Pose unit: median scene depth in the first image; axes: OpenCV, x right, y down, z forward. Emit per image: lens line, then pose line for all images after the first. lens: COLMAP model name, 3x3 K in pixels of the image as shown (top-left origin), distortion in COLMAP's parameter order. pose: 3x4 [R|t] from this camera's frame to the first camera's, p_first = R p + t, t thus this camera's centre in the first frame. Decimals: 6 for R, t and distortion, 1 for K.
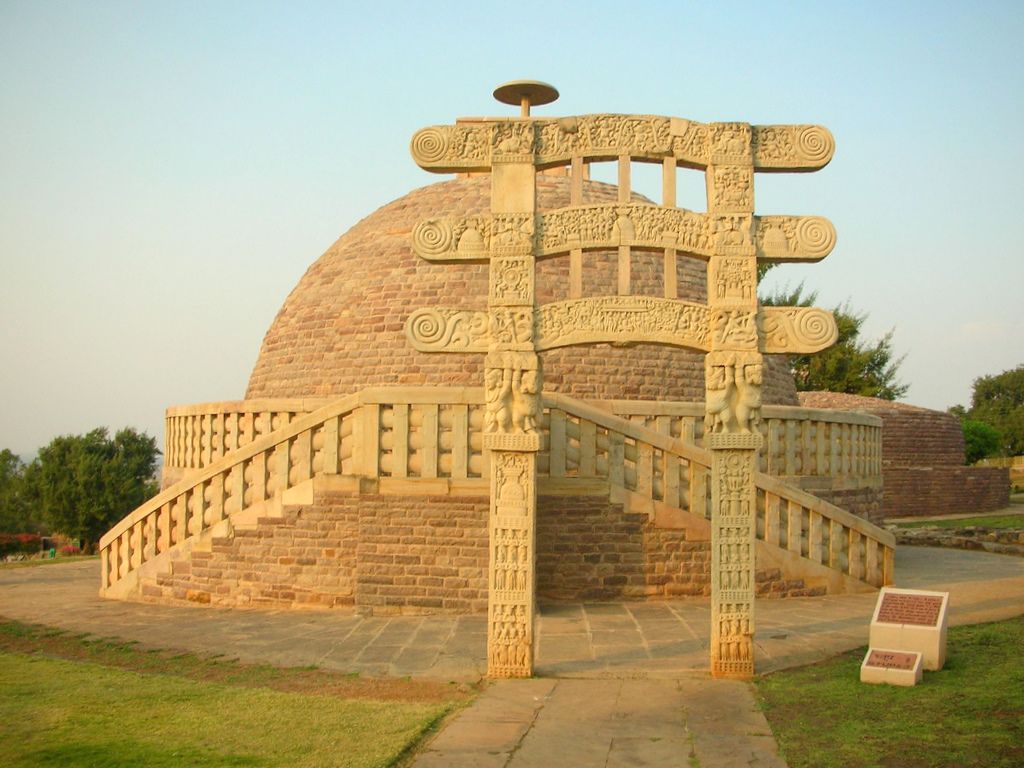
lens RADIAL K [[1118.7, 0, 560.0], [0, 1118.7, 383.0], [0, 0, 1]] dist [-0.136722, 0.000000]
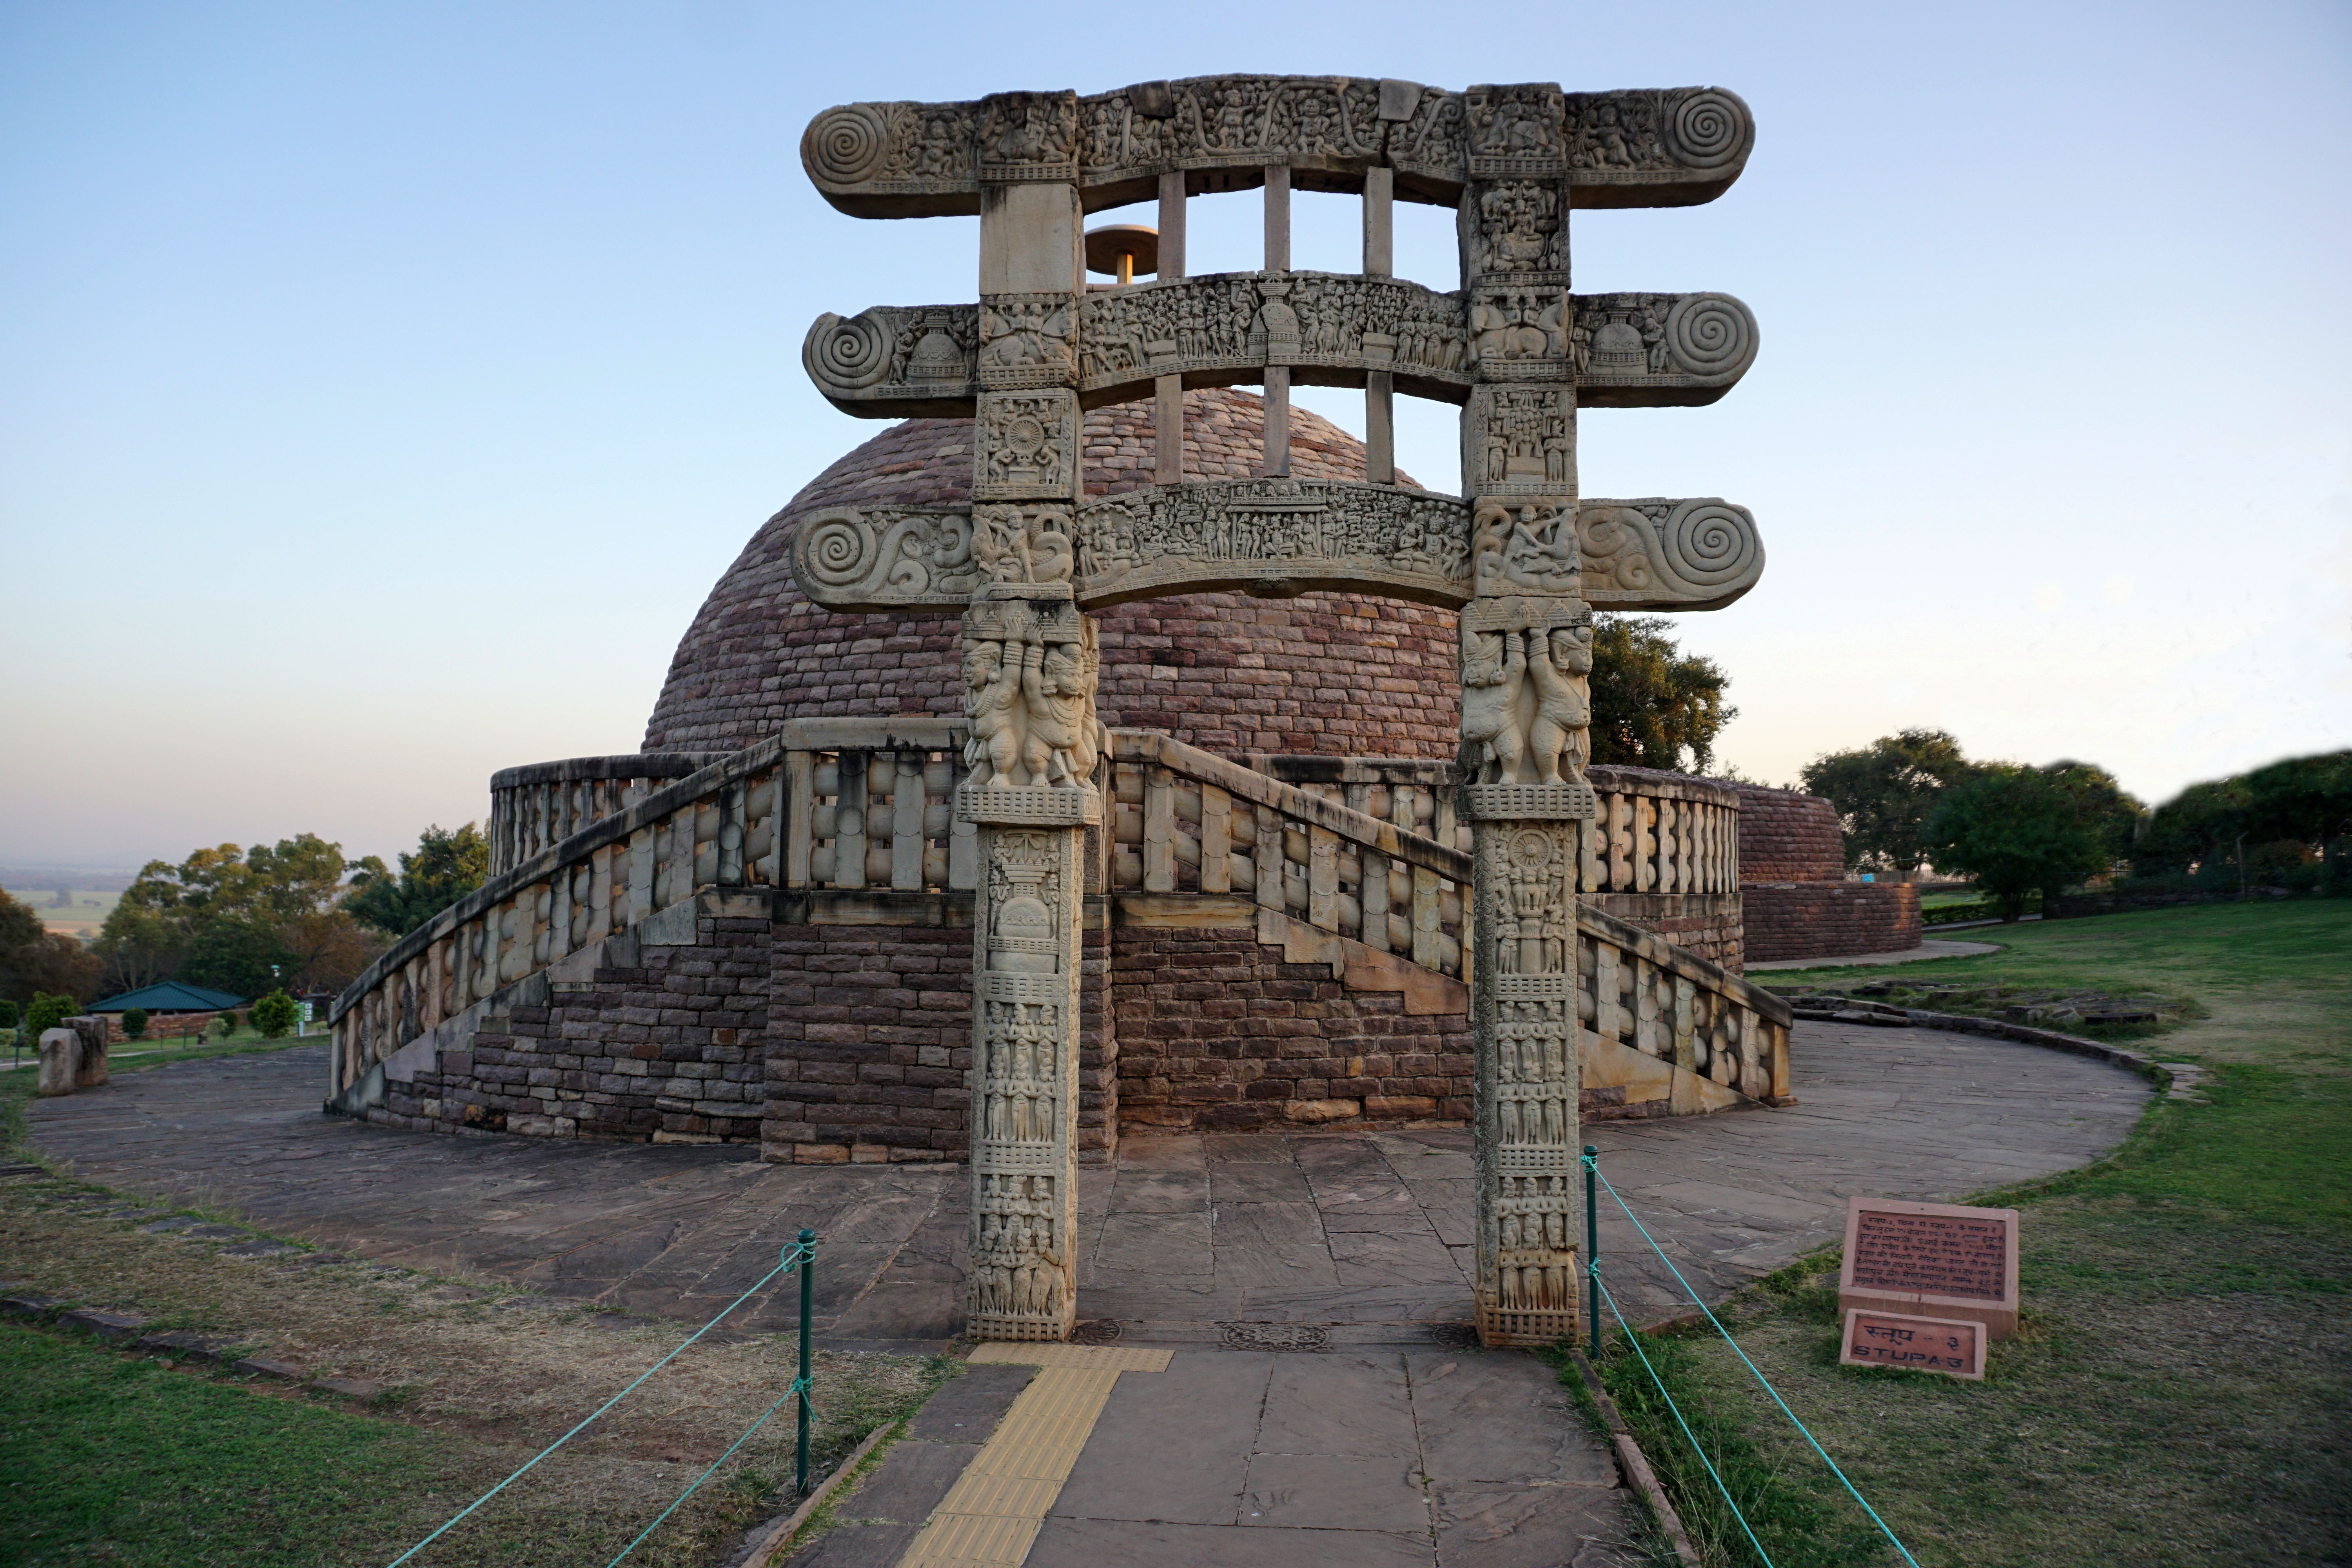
lens RADIAL K [[1587.9, 0, 1181.9], [0, 1587.9, 747.9], [0, 0, 1]] dist [-0.042253, 0.016085]
pose [[0.999917, -0.000758, -0.012854, 0.027148], [0.000578, 0.999902, -0.014015, 0.038635], [0.012864, 0.014006, 0.999819, 0.368114]]
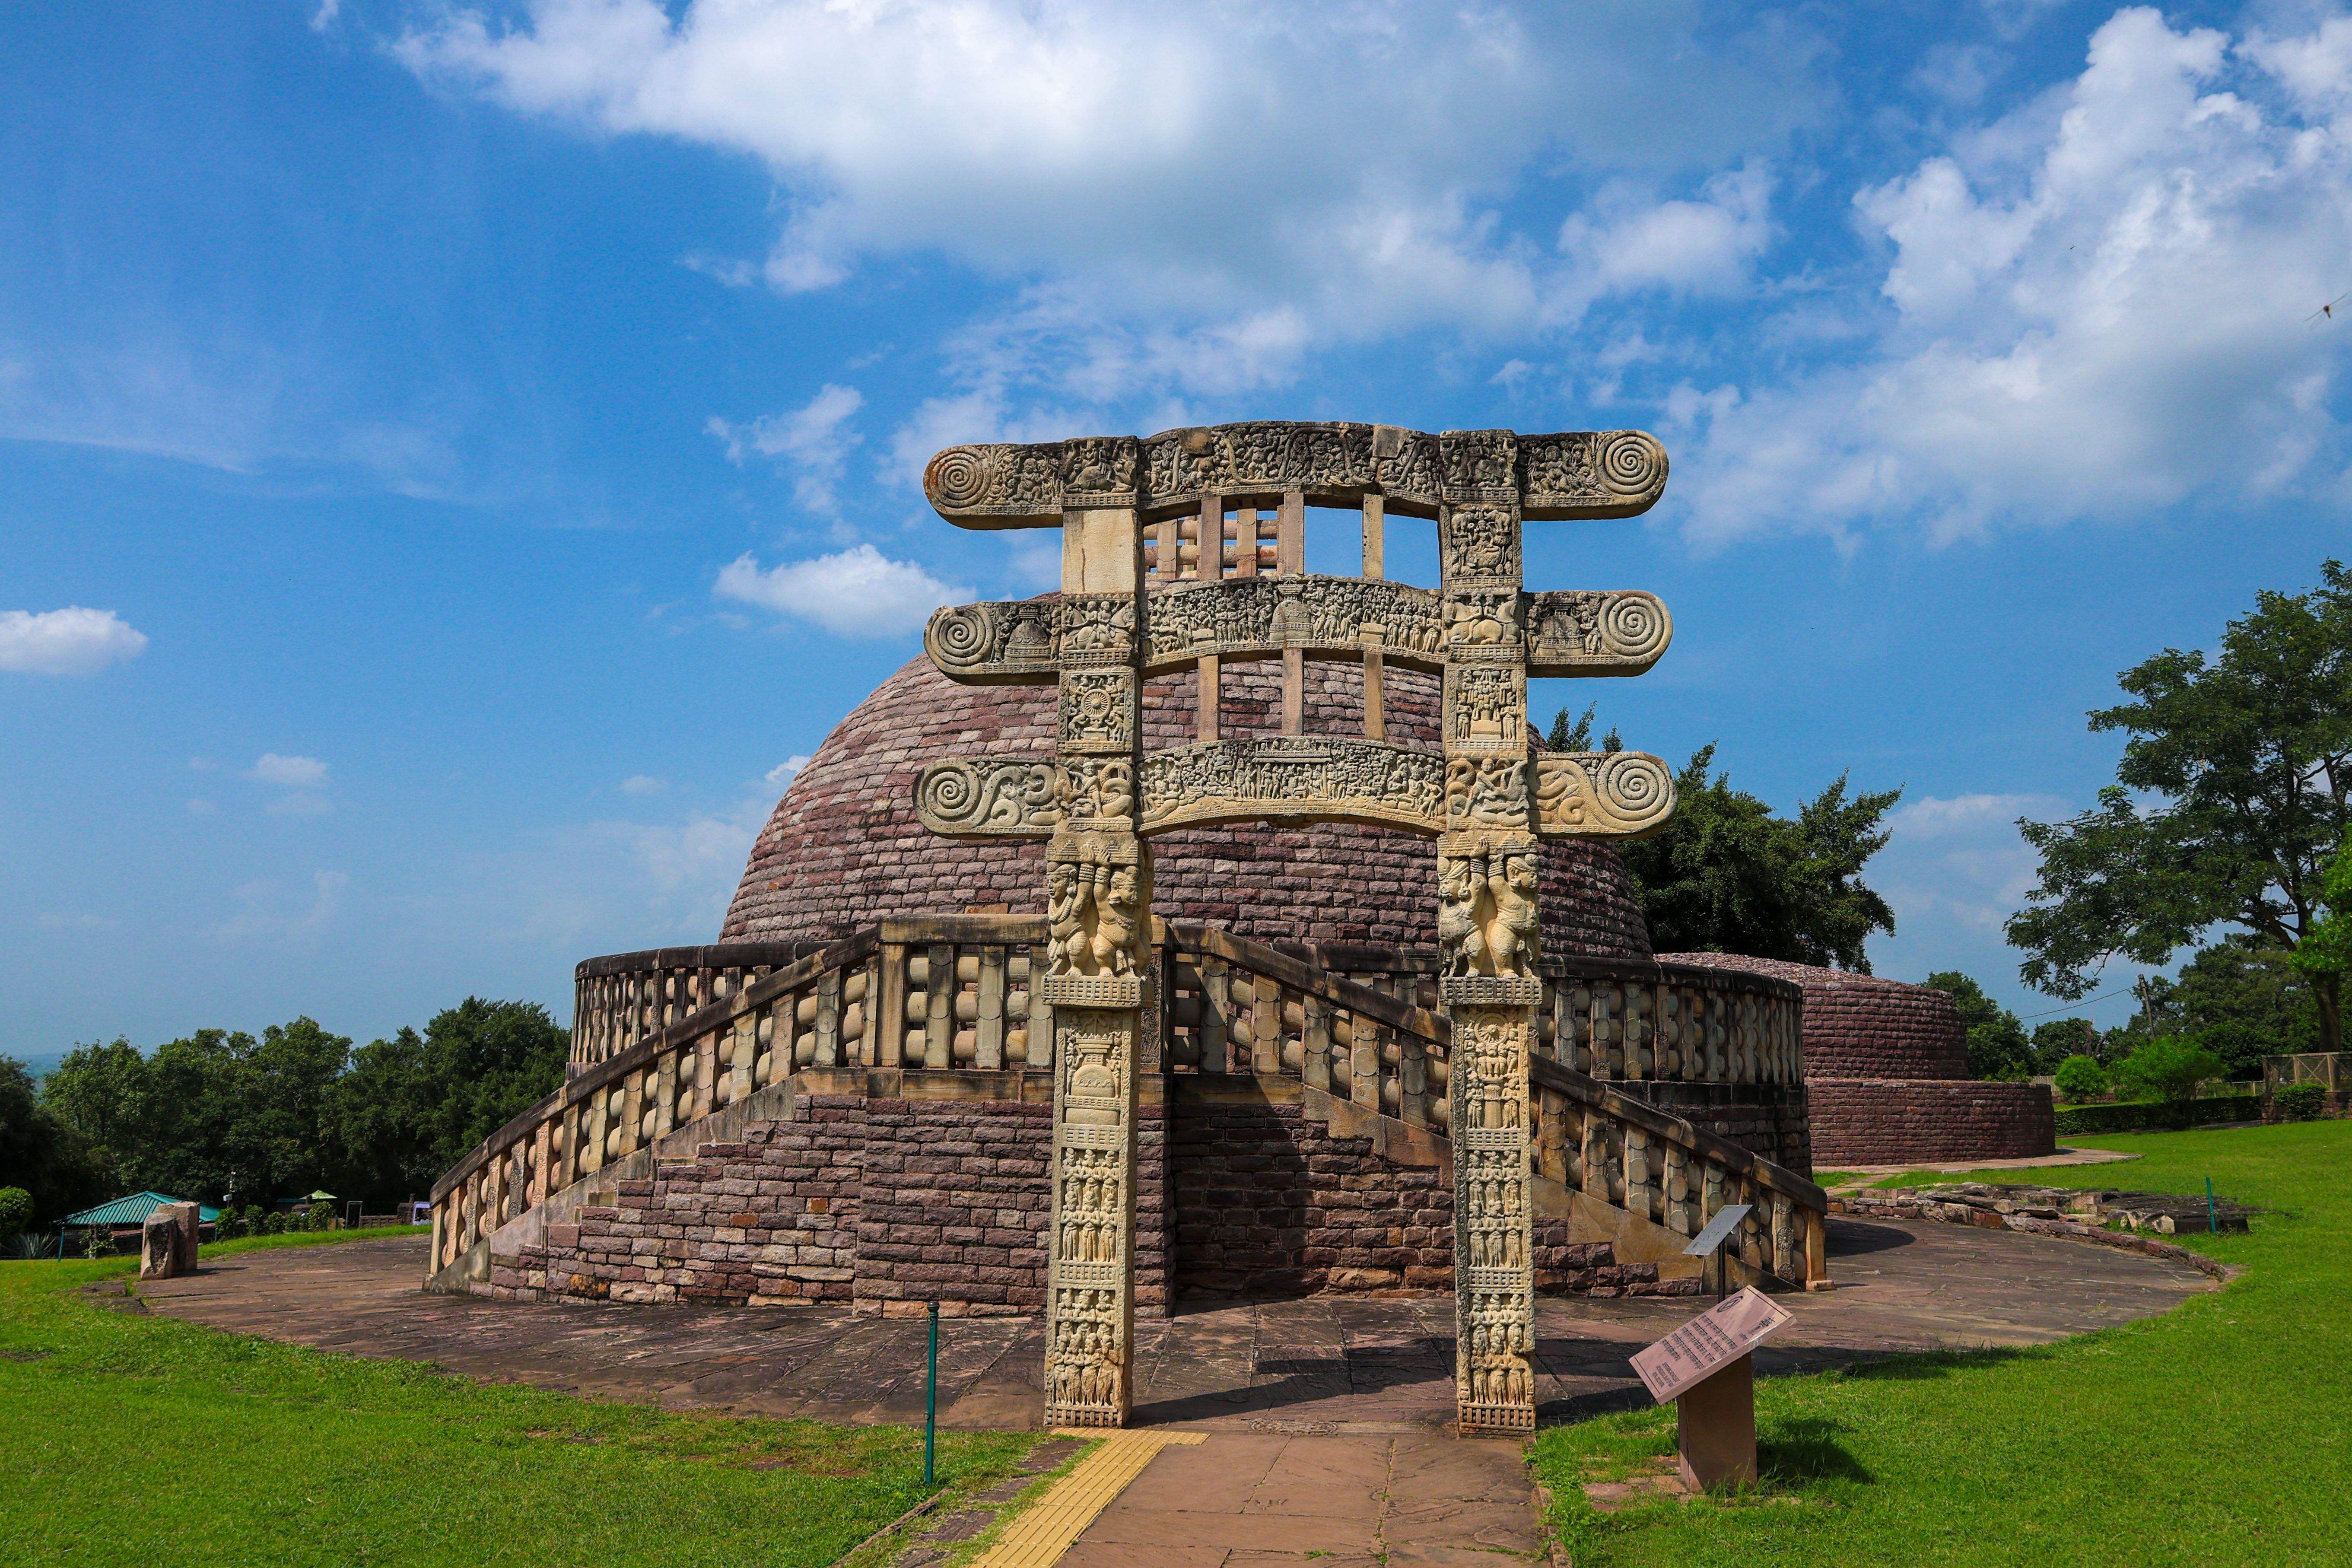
lens RADIAL K [[1787.0, 0, 1198.3], [0, 1787.0, 785.3], [0, 0, 1]] dist [0.039538, -0.000082]
pose [[0.998580, -0.003002, -0.053183, 0.057857], [-0.002003, 0.995589, -0.093805, 0.033060], [0.053230, 0.093778, 0.994169, 0.091673]]
